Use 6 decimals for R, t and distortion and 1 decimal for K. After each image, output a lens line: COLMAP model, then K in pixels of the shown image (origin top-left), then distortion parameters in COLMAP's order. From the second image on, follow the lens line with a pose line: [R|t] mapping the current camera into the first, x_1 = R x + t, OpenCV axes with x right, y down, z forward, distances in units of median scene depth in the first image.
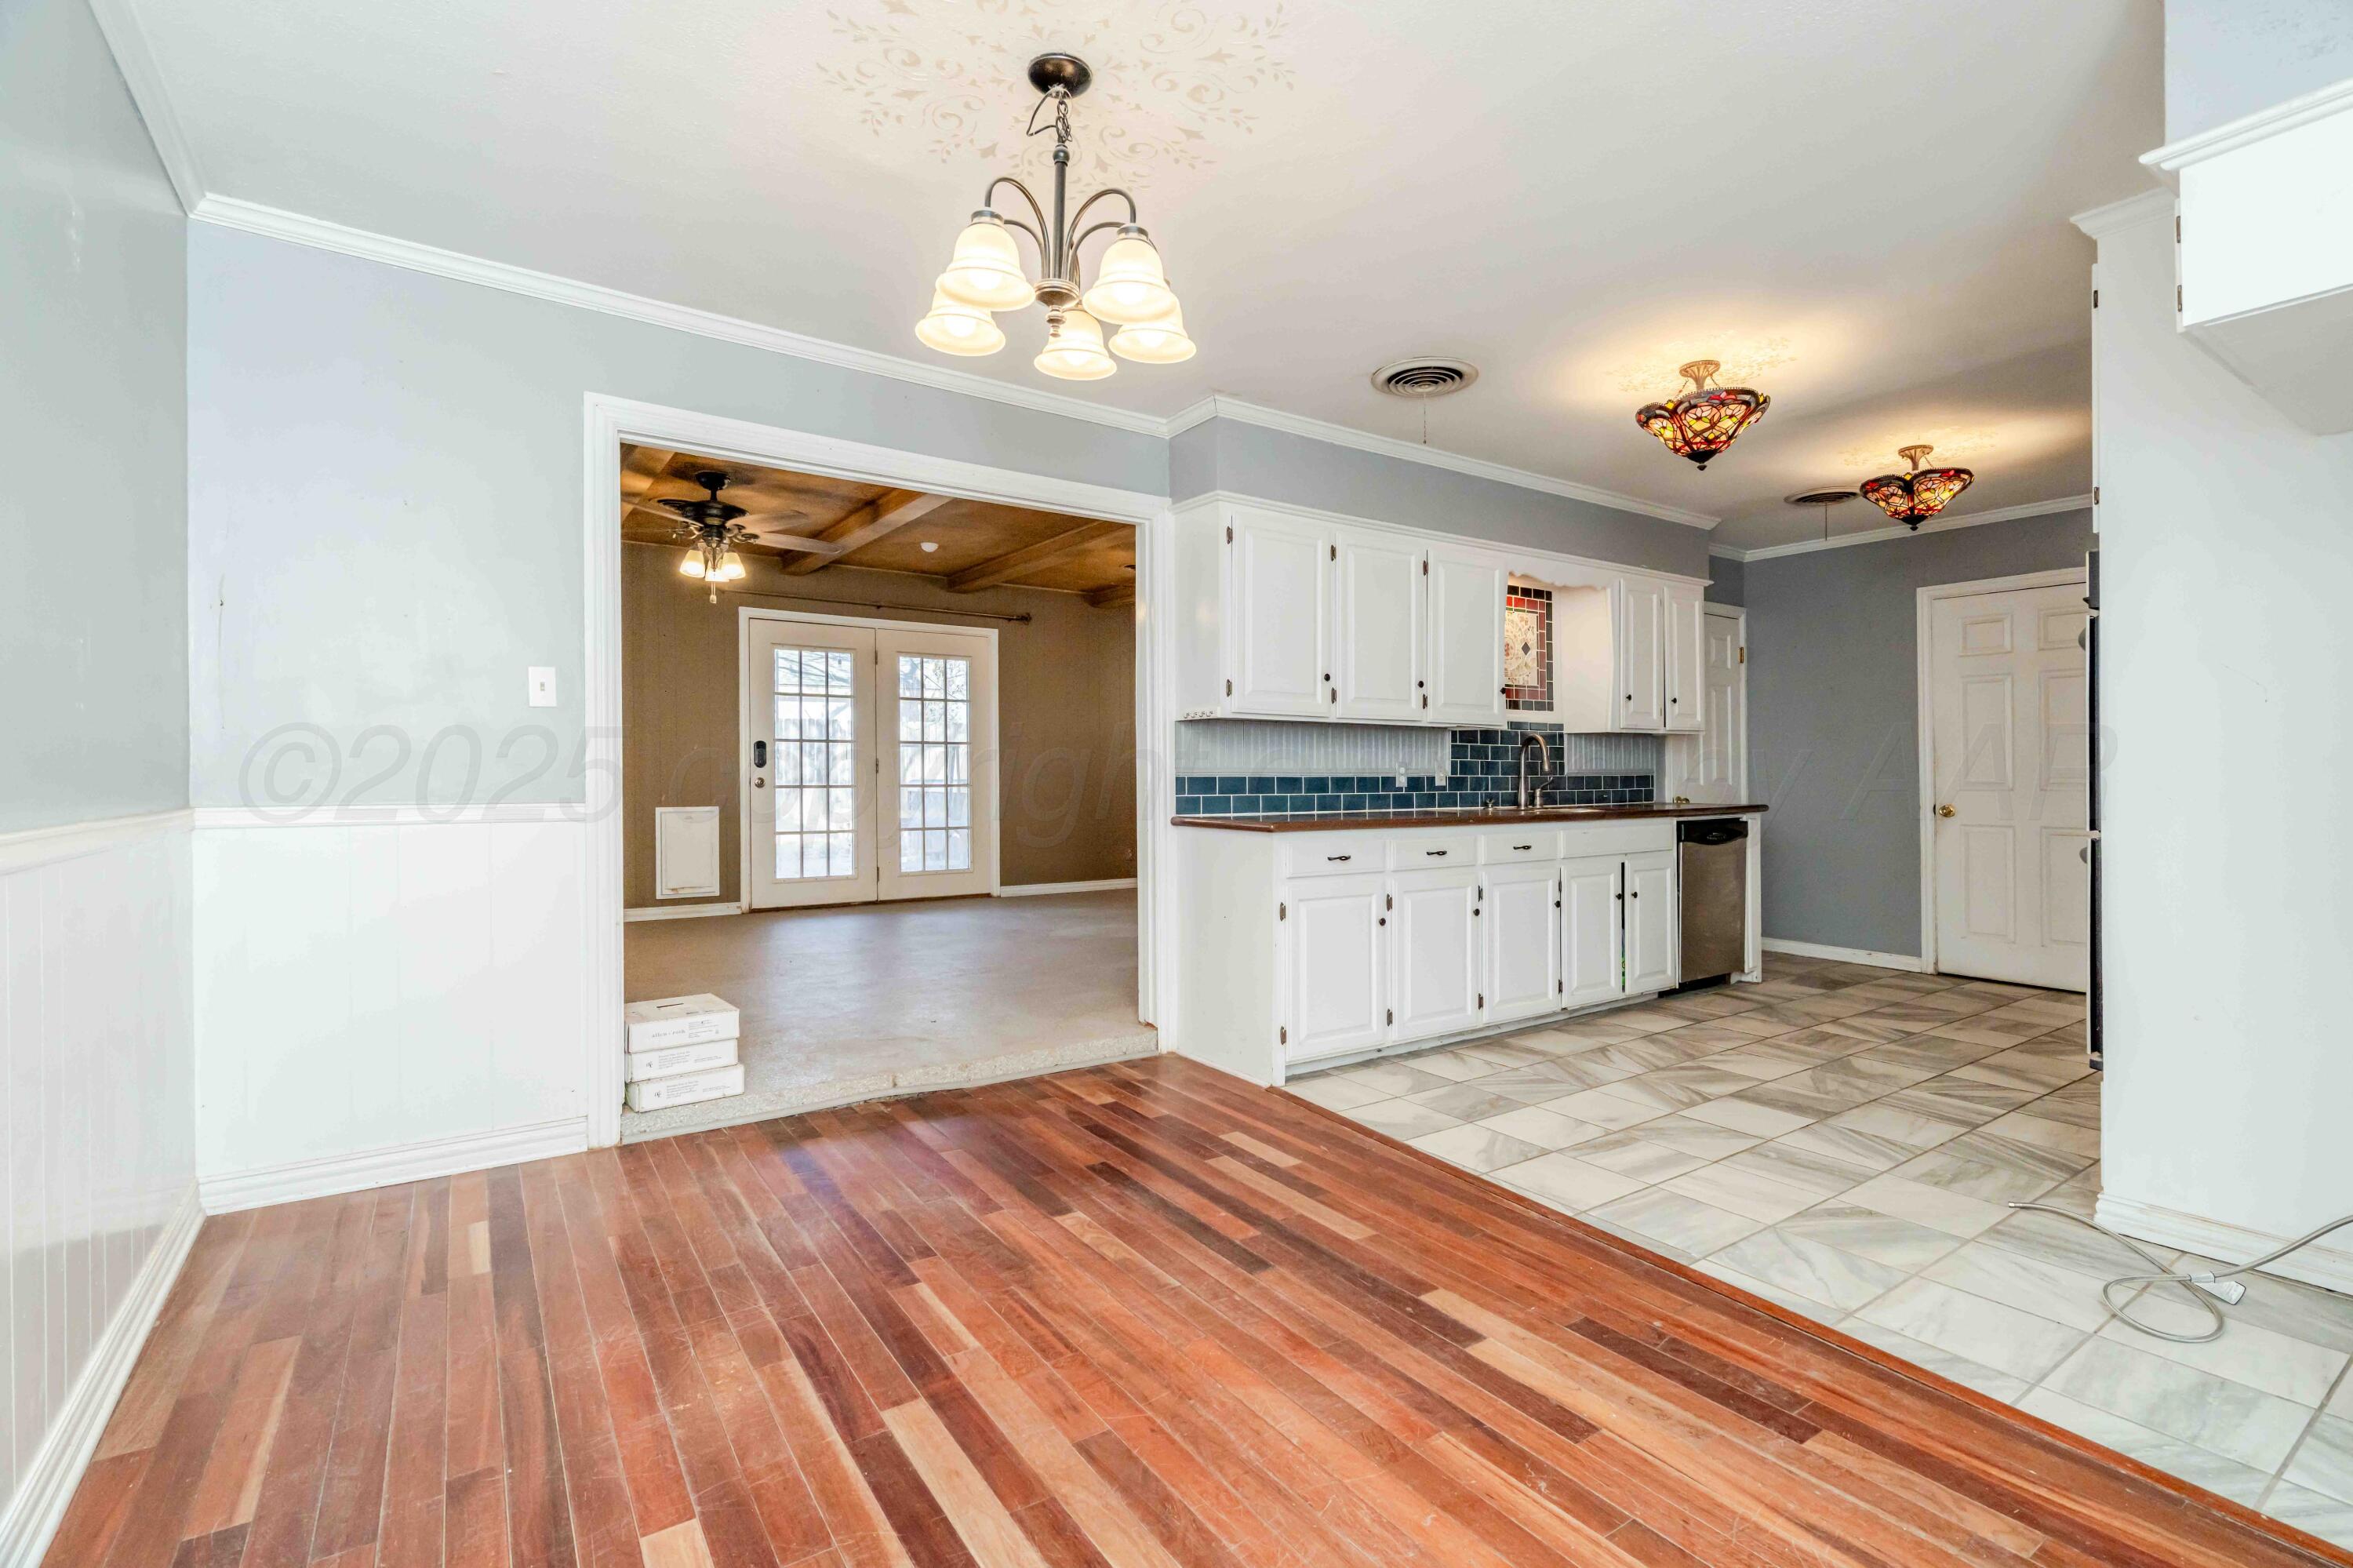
lens RADIAL K [[1073.5, 0, 1176.5], [0, 1073.5, 784.0], [0, 0, 1]] dist [-0.004652, -0.000191]
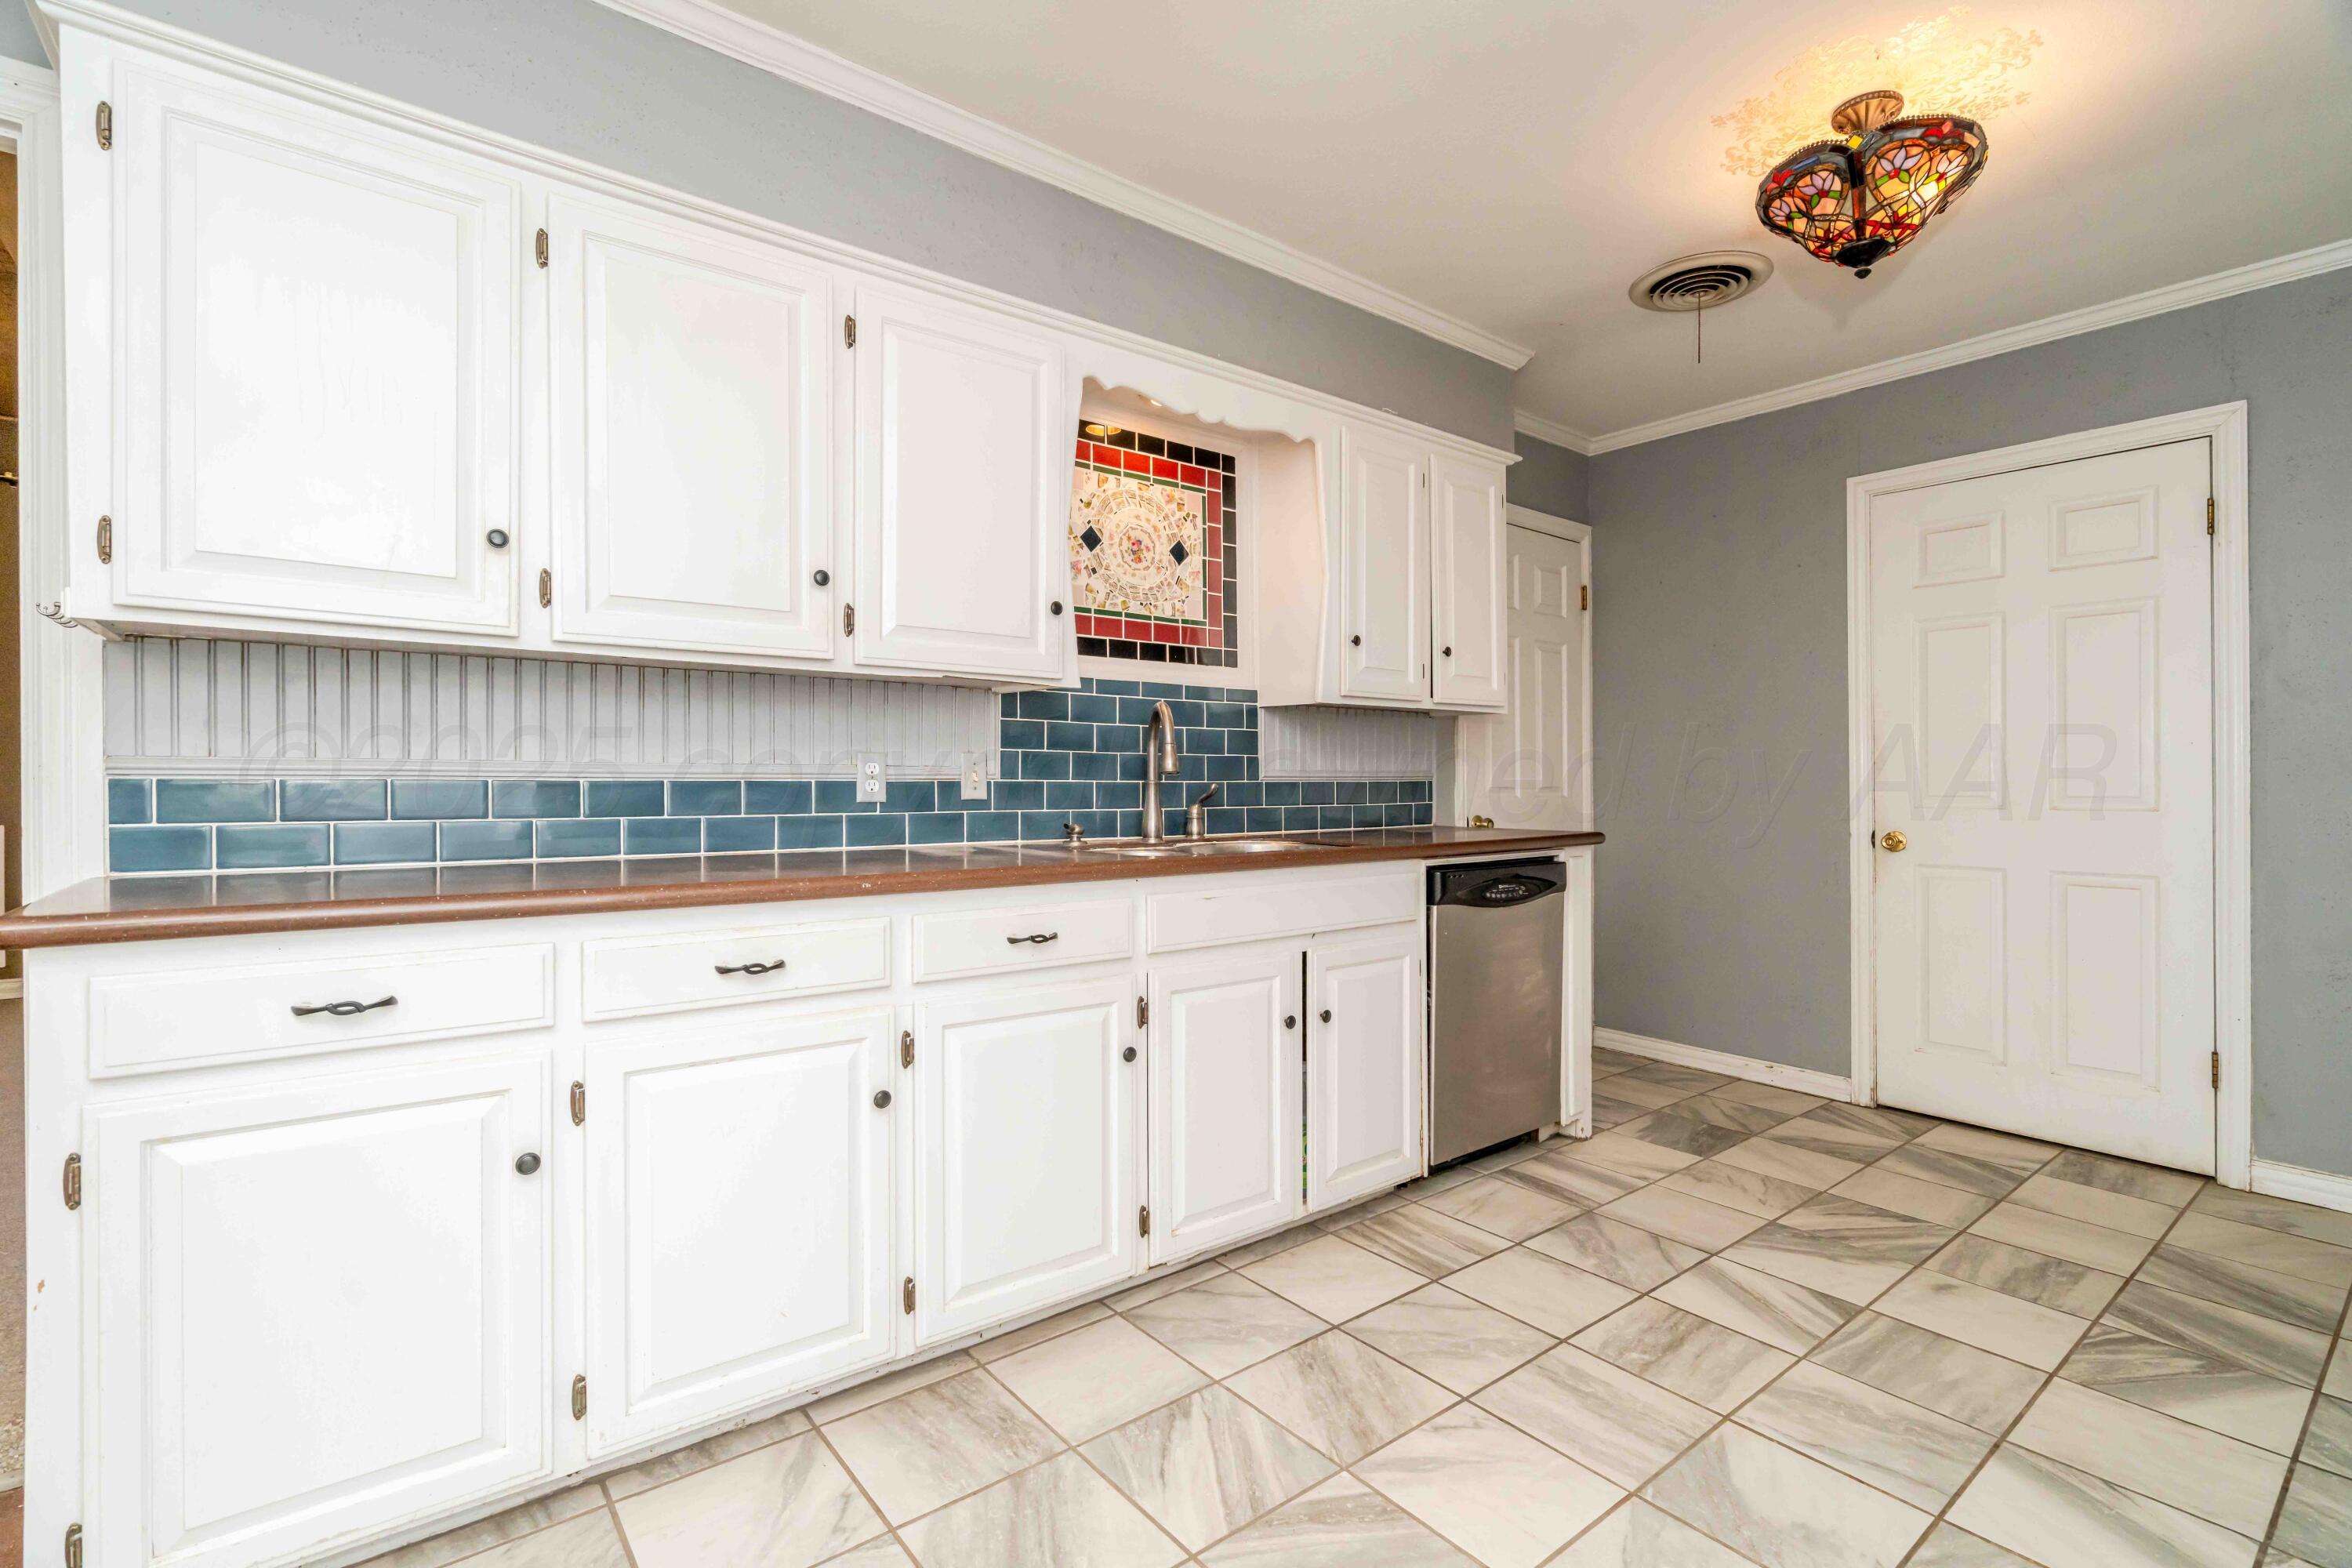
lens RADIAL K [[1075.7, 0, 1173.8], [0, 1075.7, 789.7], [0, 0, 1]] dist [-0.003256, 0.000484]
pose [[0.997817, 0.004193, 0.065900, 0.346175], [-0.004298, 0.999990, 0.001455, -0.004714], [-0.065894, -0.001735, 0.997825, 0.534352]]
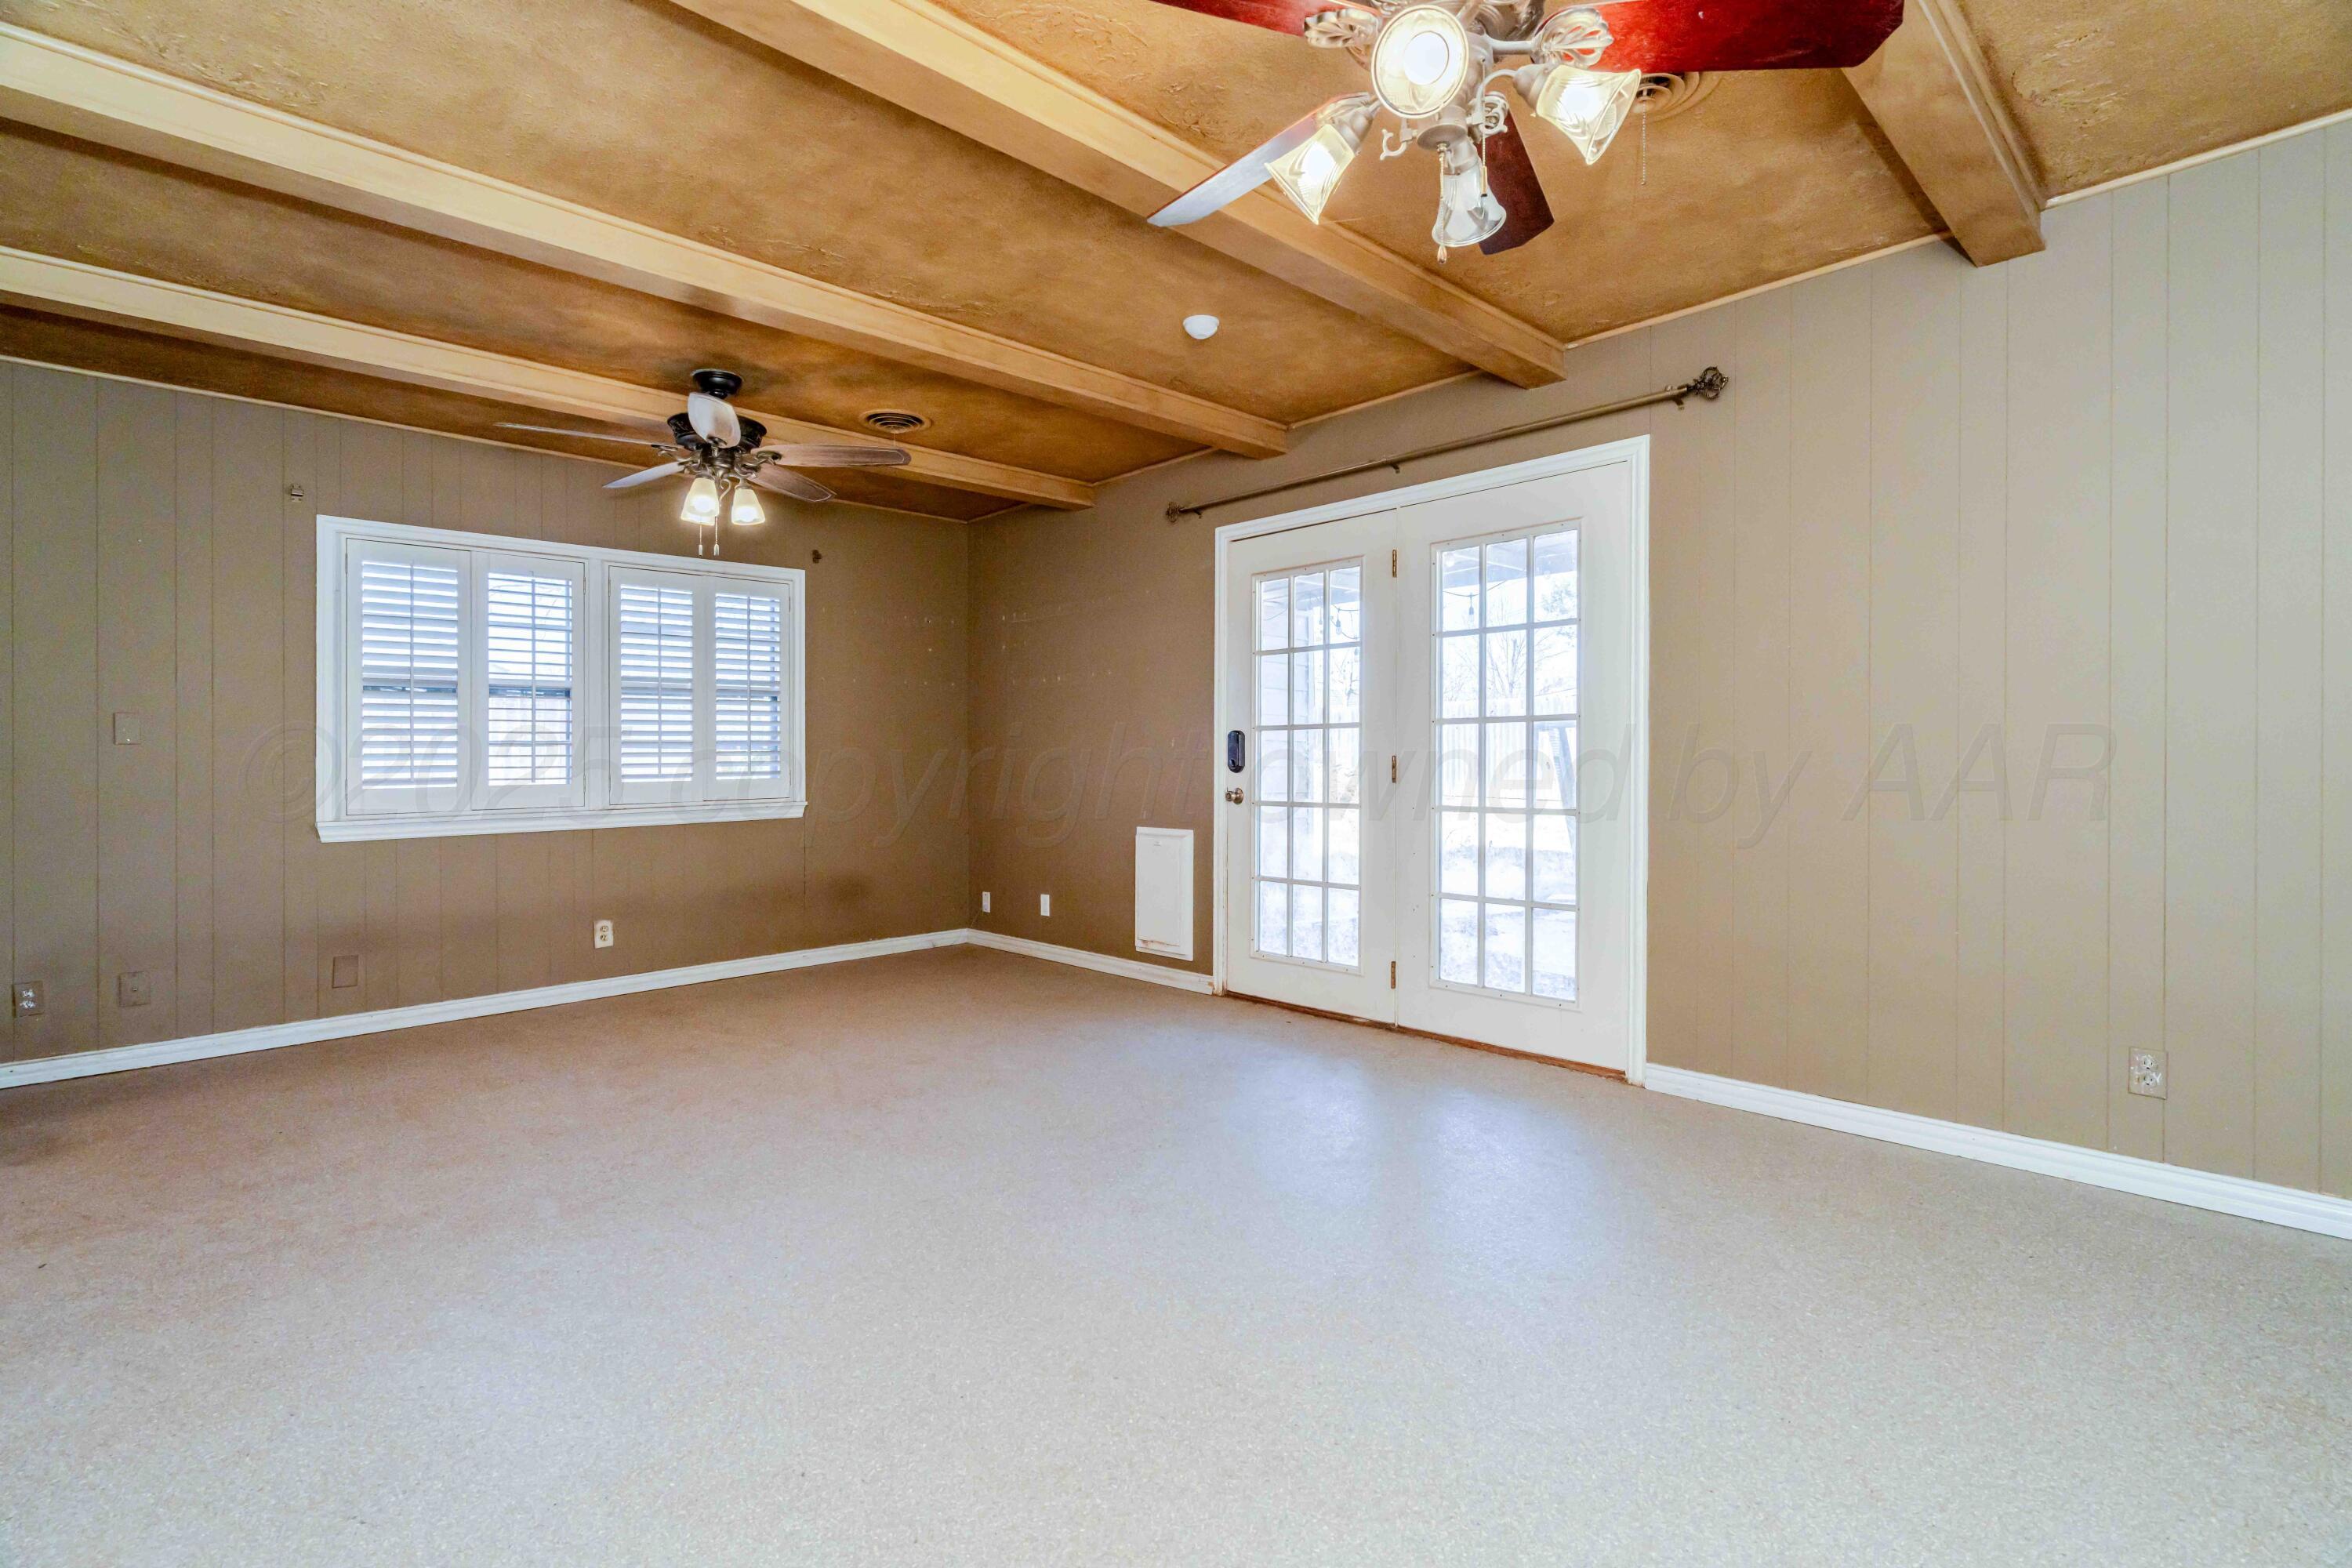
lens RADIAL K [[1073.0, 0, 1176.0], [0, 1073.0, 784.0], [0, 0, 1]] dist [-0.004652, -0.000191]
pose [[0.158876, 0.019375, -0.987108, 0.398263], [0.000482, 0.999806, 0.019702, -0.035695], [0.987298, -0.003606, 0.158836, 1.447946]]
